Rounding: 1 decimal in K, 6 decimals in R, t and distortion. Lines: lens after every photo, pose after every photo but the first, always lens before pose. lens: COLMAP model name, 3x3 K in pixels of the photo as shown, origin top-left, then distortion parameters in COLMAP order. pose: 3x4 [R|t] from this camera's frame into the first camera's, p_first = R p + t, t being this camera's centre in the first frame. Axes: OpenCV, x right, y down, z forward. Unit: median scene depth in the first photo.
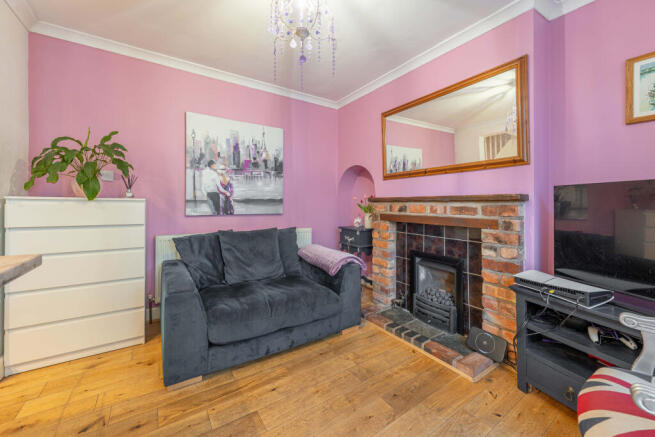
lens RADIAL K [[258.5, 0, 329.0], [0, 258.5, 202.2], [0, 0, 1]] dist [0.000400, -0.000021]
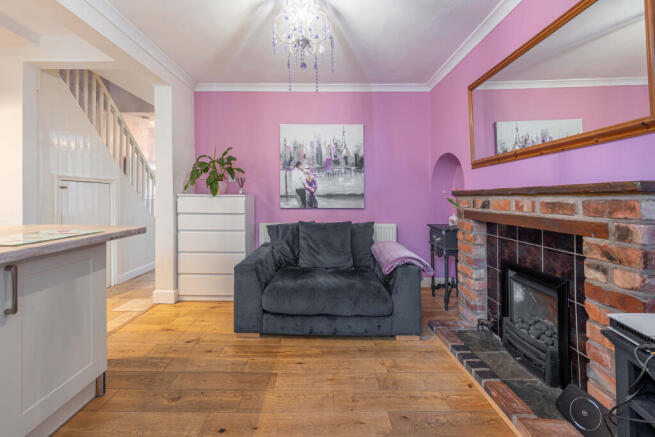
lens RADIAL K [[265.2, 0, 325.1], [0, 265.2, 196.9], [0, 0, 1]] dist [0.000065, -0.000097]
pose [[0.827906, -0.004485, -0.560848, 0.374418], [0.004414, 0.999989, -0.001481, 0.001456], [0.560849, -0.001250, 0.827917, 0.075478]]
